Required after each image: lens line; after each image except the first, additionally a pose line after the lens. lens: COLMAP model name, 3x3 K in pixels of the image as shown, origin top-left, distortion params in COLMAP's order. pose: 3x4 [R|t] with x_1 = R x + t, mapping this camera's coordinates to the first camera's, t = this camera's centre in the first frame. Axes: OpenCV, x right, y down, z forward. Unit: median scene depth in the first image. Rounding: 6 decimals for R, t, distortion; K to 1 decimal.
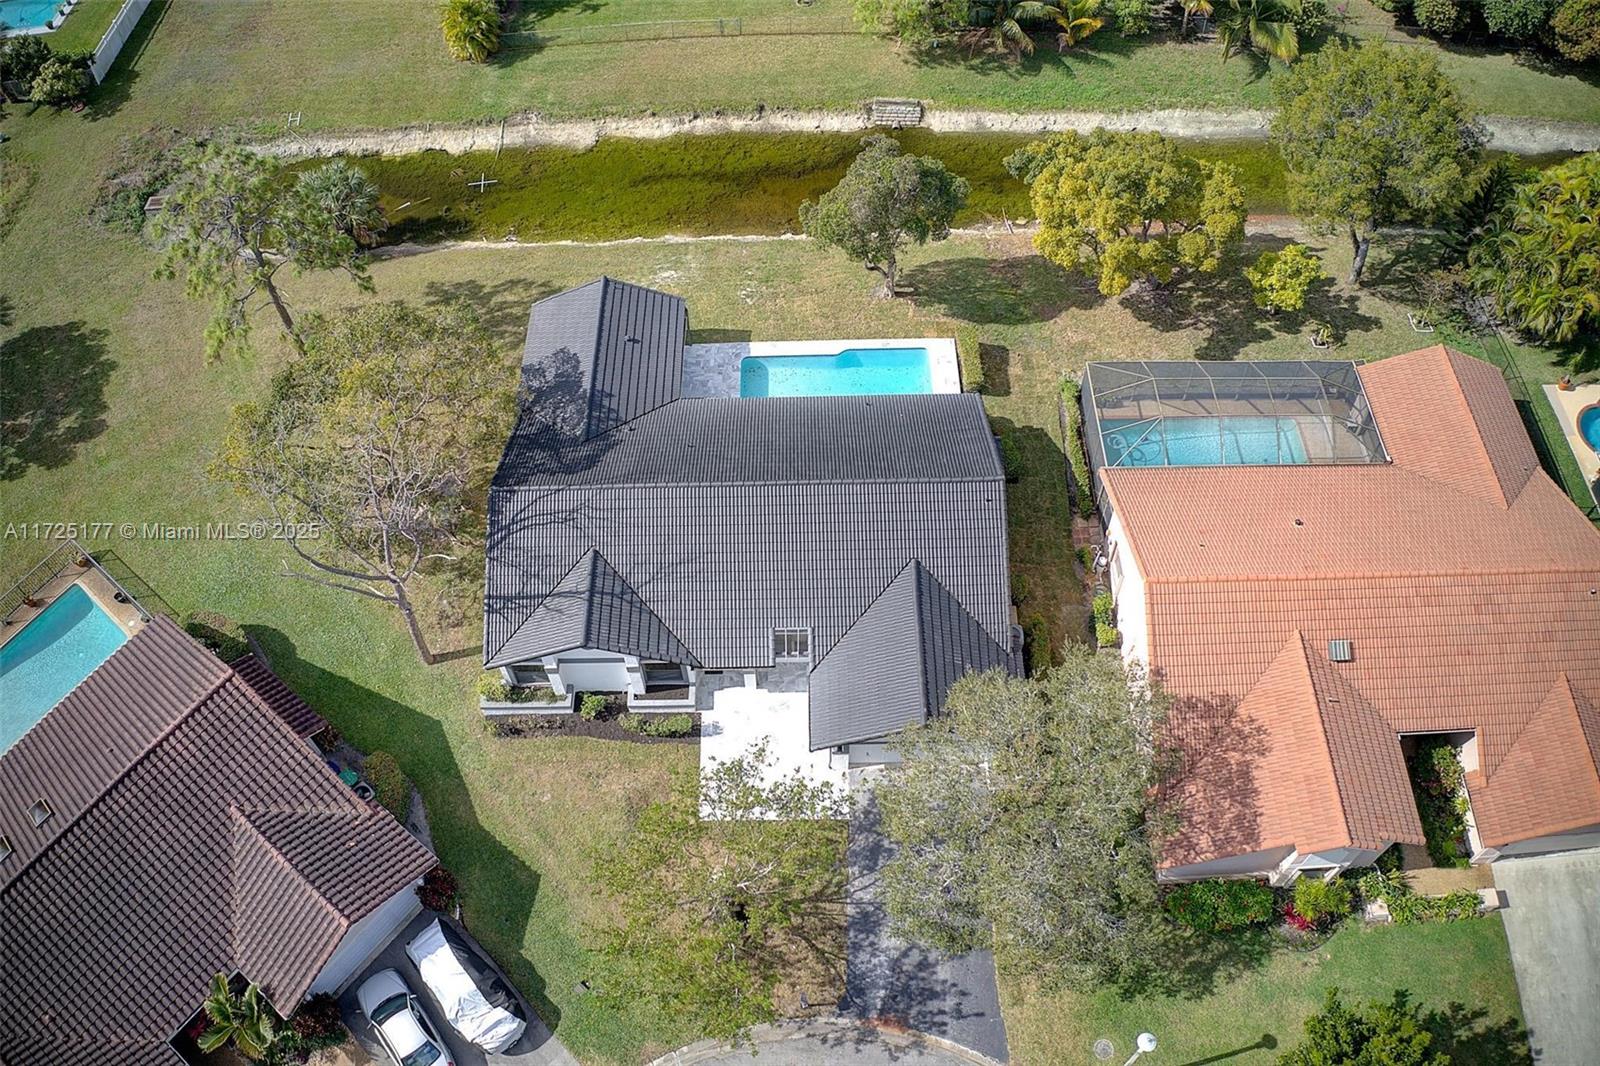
lens RADIAL K [[1259.6, 0, 795.1], [0, 1259.6, 541.8], [0, 0, 1]] dist [-0.180160, 0.004625]
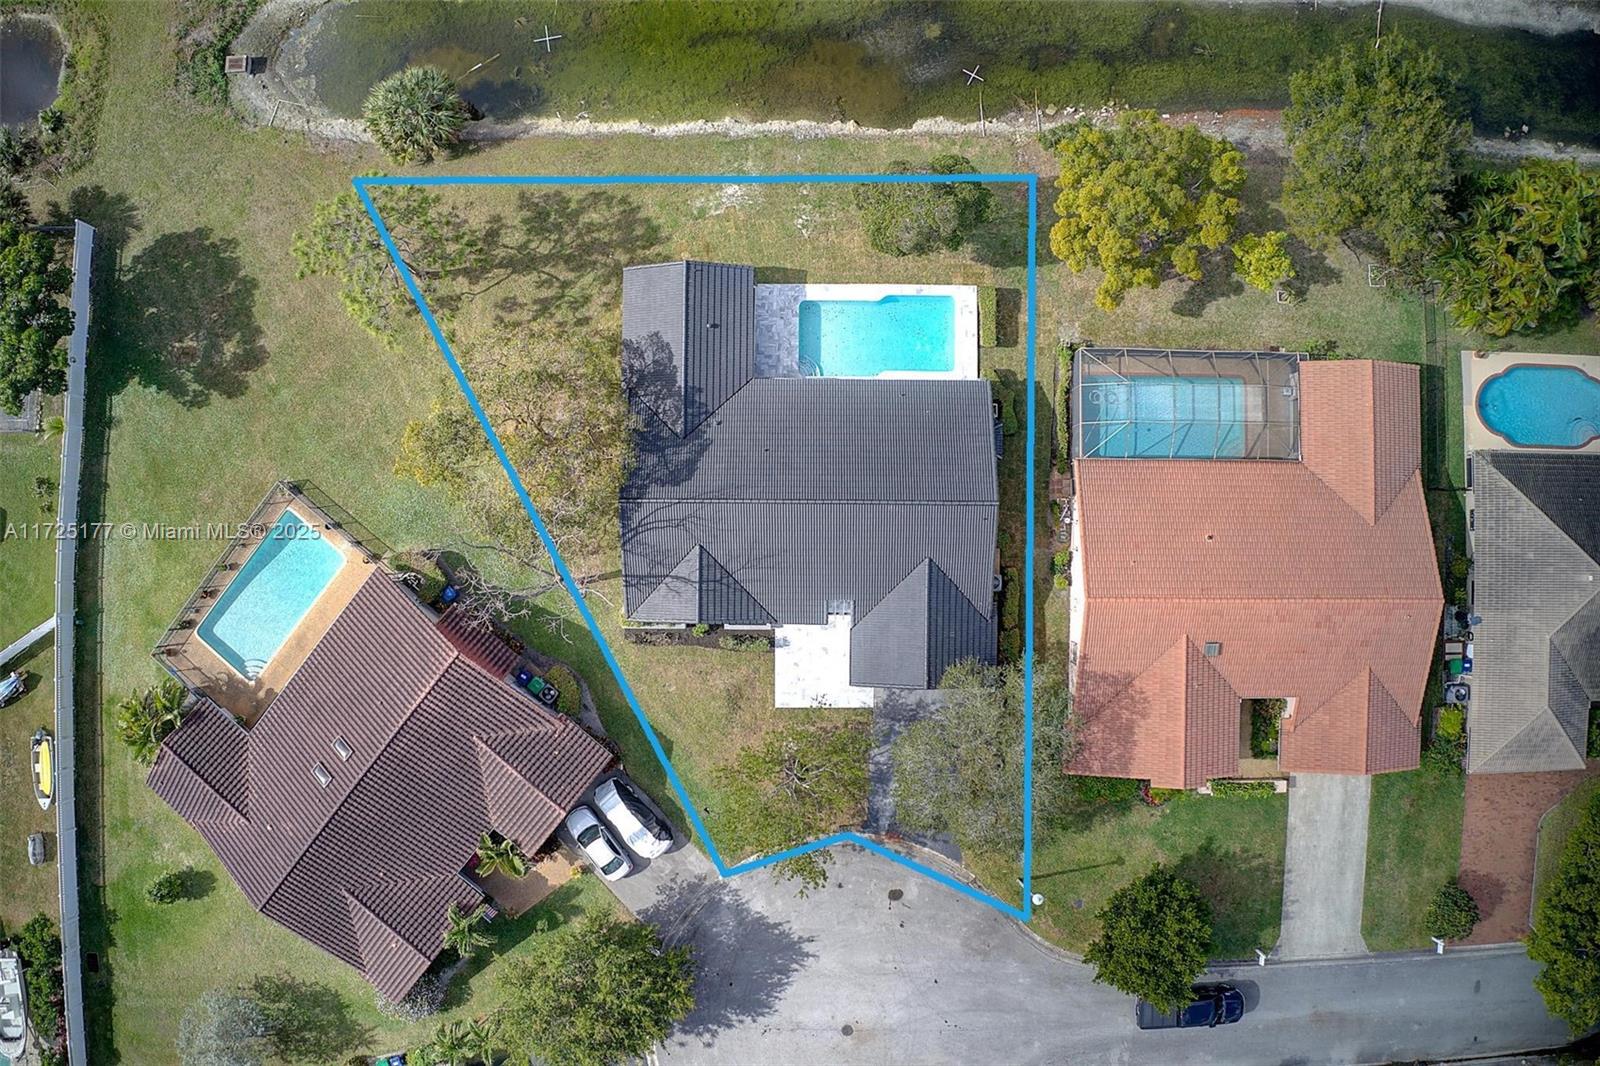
lens RADIAL K [[1259.6, 0, 795.1], [0, 1259.6, 541.8], [0, 0, 1]] dist [-0.180160, 0.004625]
pose [[0.999877, 0.014956, 0.004728, -0.056860], [-0.015047, 0.829481, 0.558333, -0.727953], [0.004429, -0.558335, 0.829604, -0.146925]]
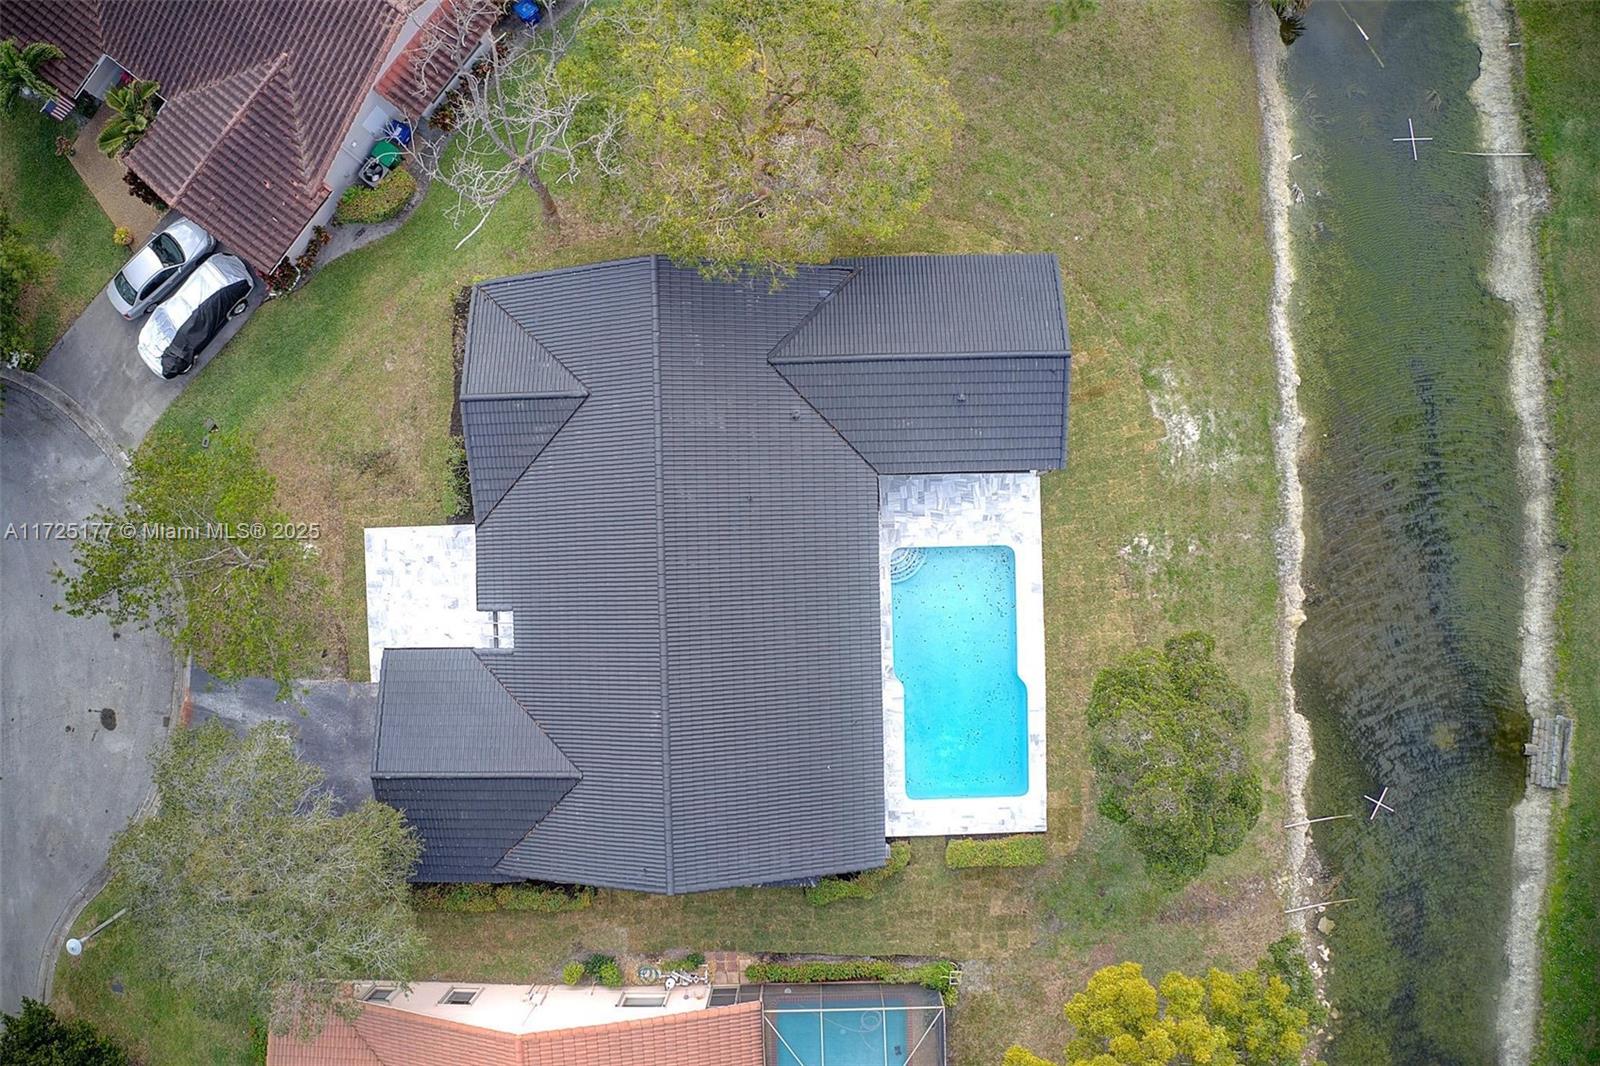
lens RADIAL K [[1259.6, 0, 795.1], [0, 1259.6, 541.8], [0, 0, 1]] dist [-0.180160, 0.004625]
pose [[0.018197, 0.999654, 0.018971, -0.071126], [-0.813278, 0.003762, 0.581864, -0.549359], [0.581591, -0.026016, 0.813065, 0.376041]]
